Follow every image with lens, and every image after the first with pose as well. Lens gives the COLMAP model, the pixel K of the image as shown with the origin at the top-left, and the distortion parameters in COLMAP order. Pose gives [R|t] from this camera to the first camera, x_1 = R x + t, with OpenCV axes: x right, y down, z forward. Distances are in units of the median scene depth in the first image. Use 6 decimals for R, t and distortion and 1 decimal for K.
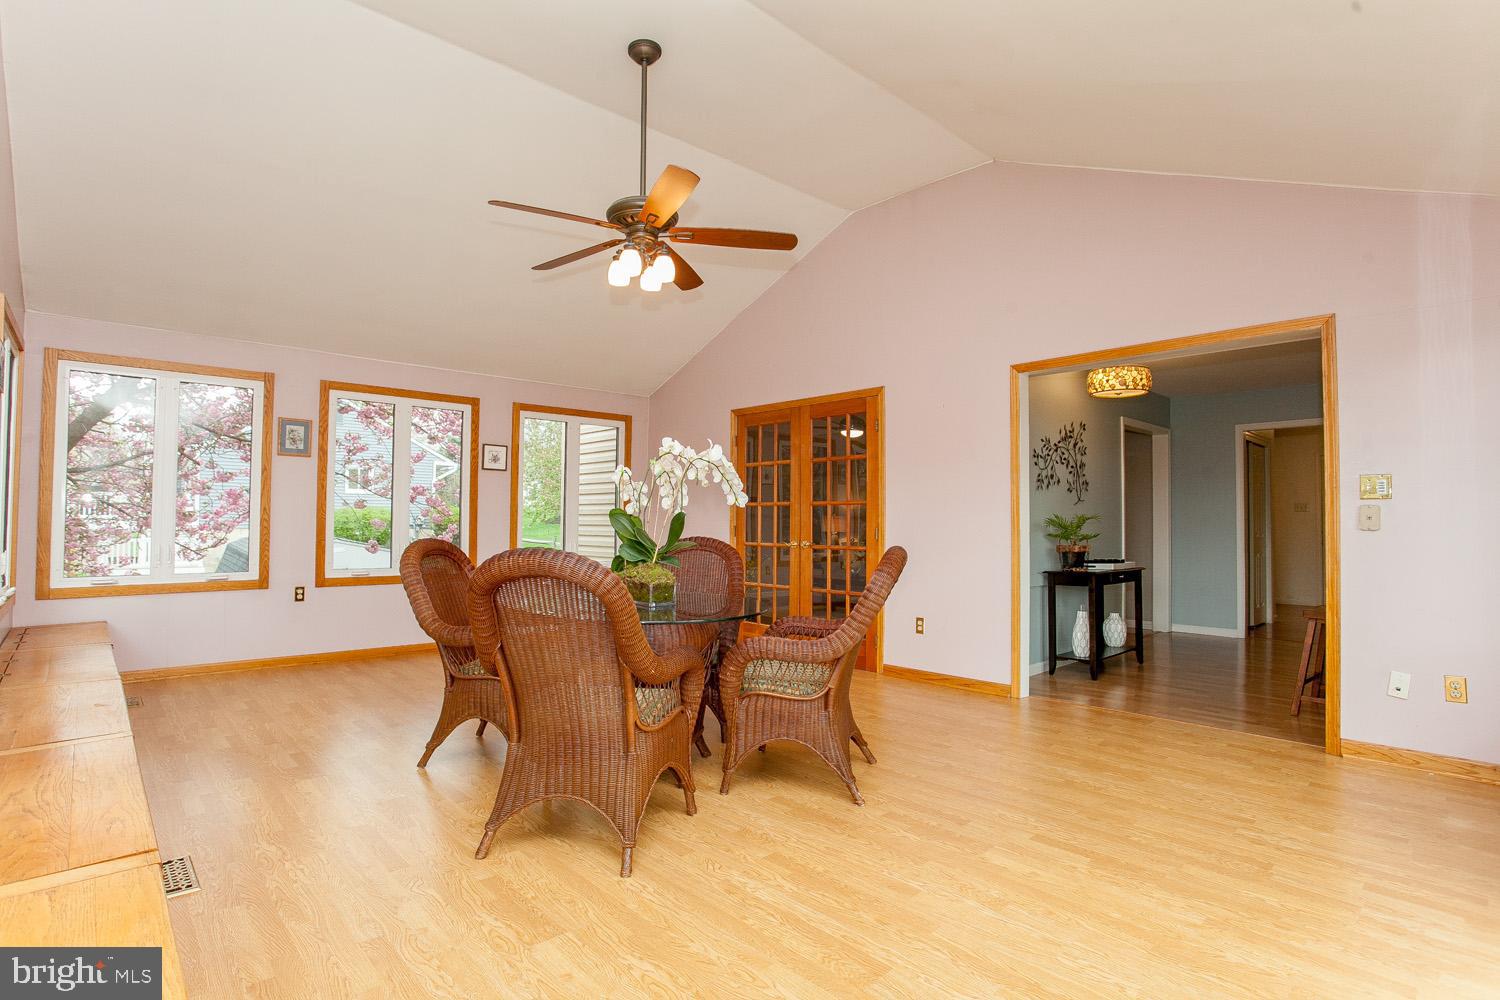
lens RADIAL K [[743.2, 0, 734.0], [0, 743.2, 498.5], [0, 0, 1]] dist [-0.076842, 0.033983]
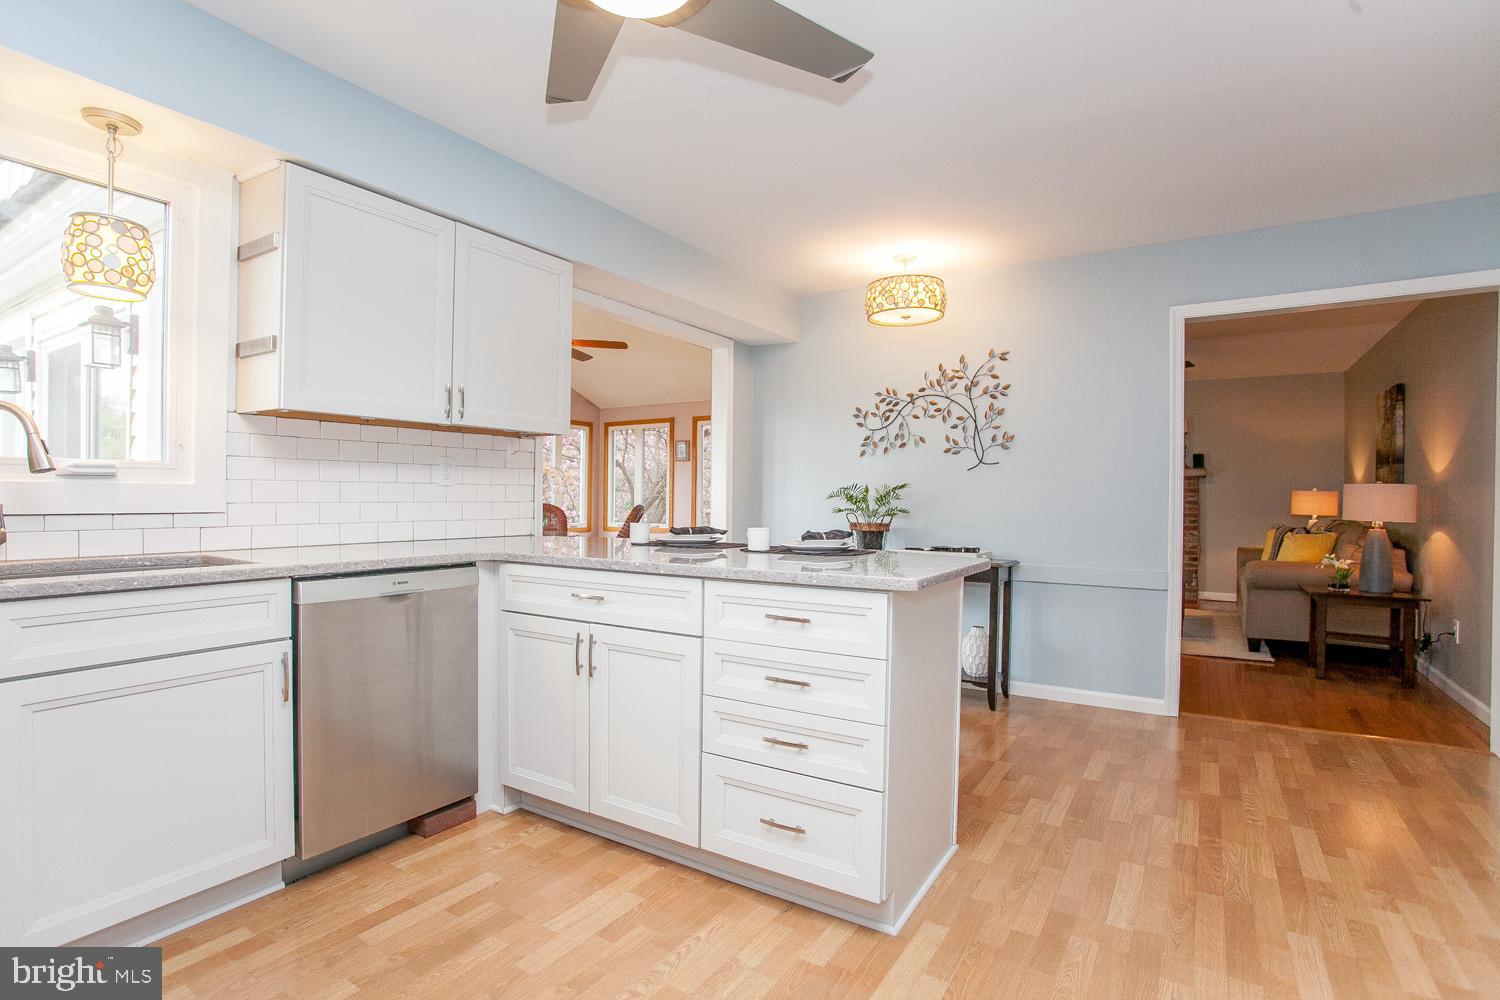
lens RADIAL K [[743.2, 0, 734.0], [0, 743.2, 498.5], [0, 0, 1]] dist [-0.076842, 0.033983]
pose [[0.256506, -0.003317, -0.966537, 1.176291], [0.020184, 0.999794, 0.001925, 0.031877], [0.966332, -0.020003, 0.256520, 0.631670]]
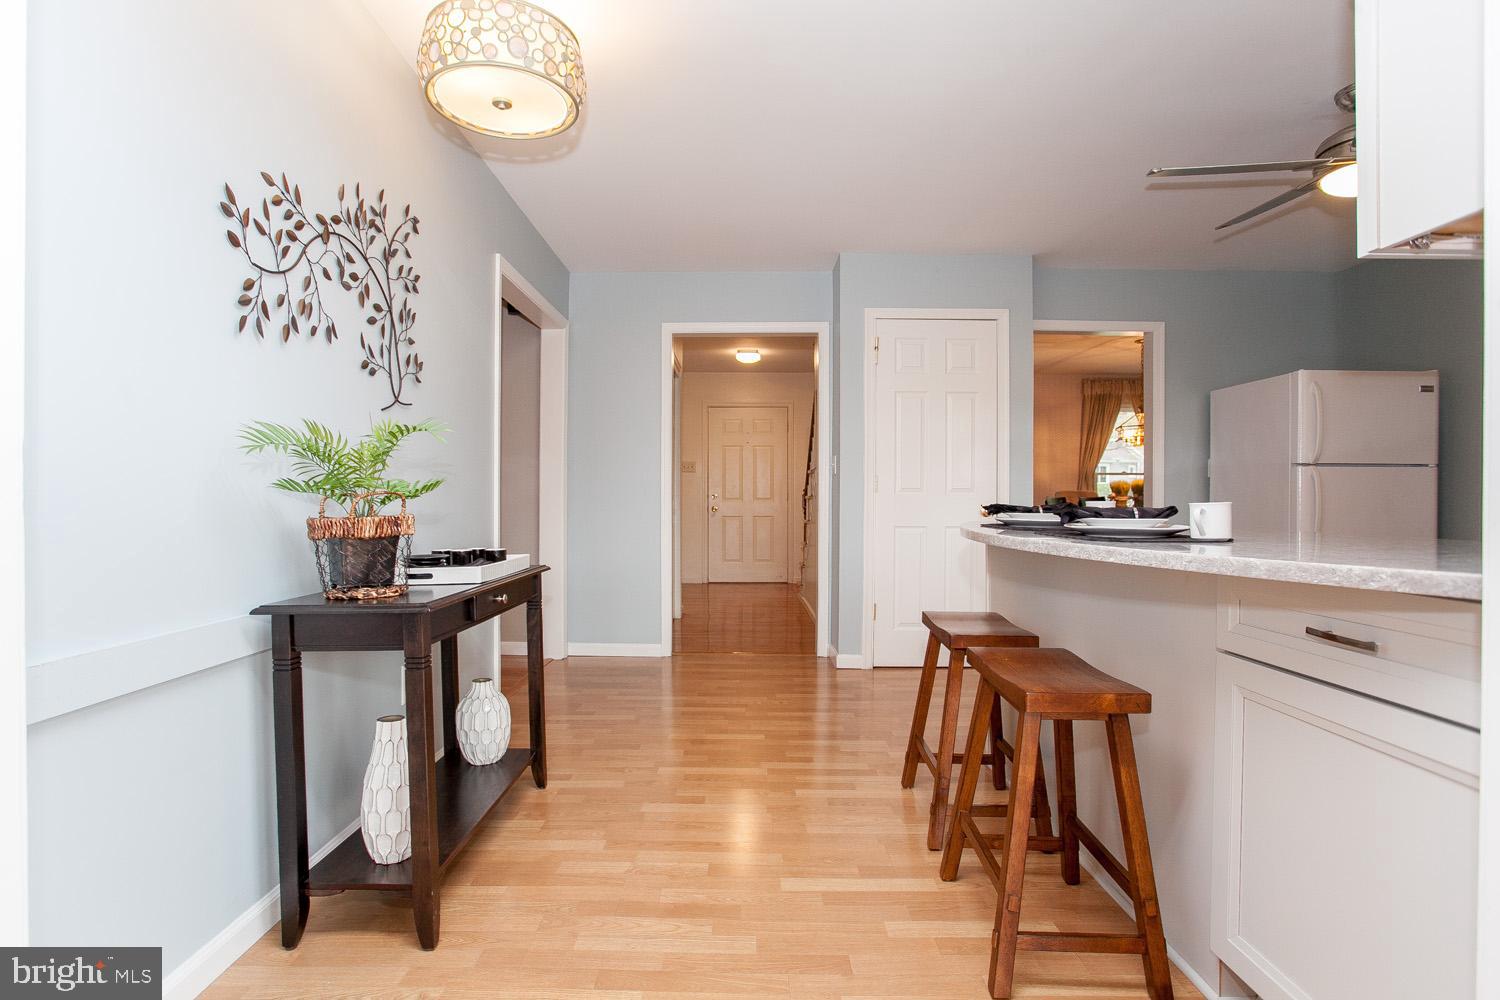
lens RADIAL K [[743.2, 0, 734.0], [0, 743.2, 498.5], [0, 0, 1]] dist [-0.076842, 0.033983]
pose [[0.682870, -0.006884, 0.730507, 0.332971], [-0.018435, 0.999475, 0.026652, 0.043495], [-0.730307, -0.031667, 0.682385, 0.647079]]
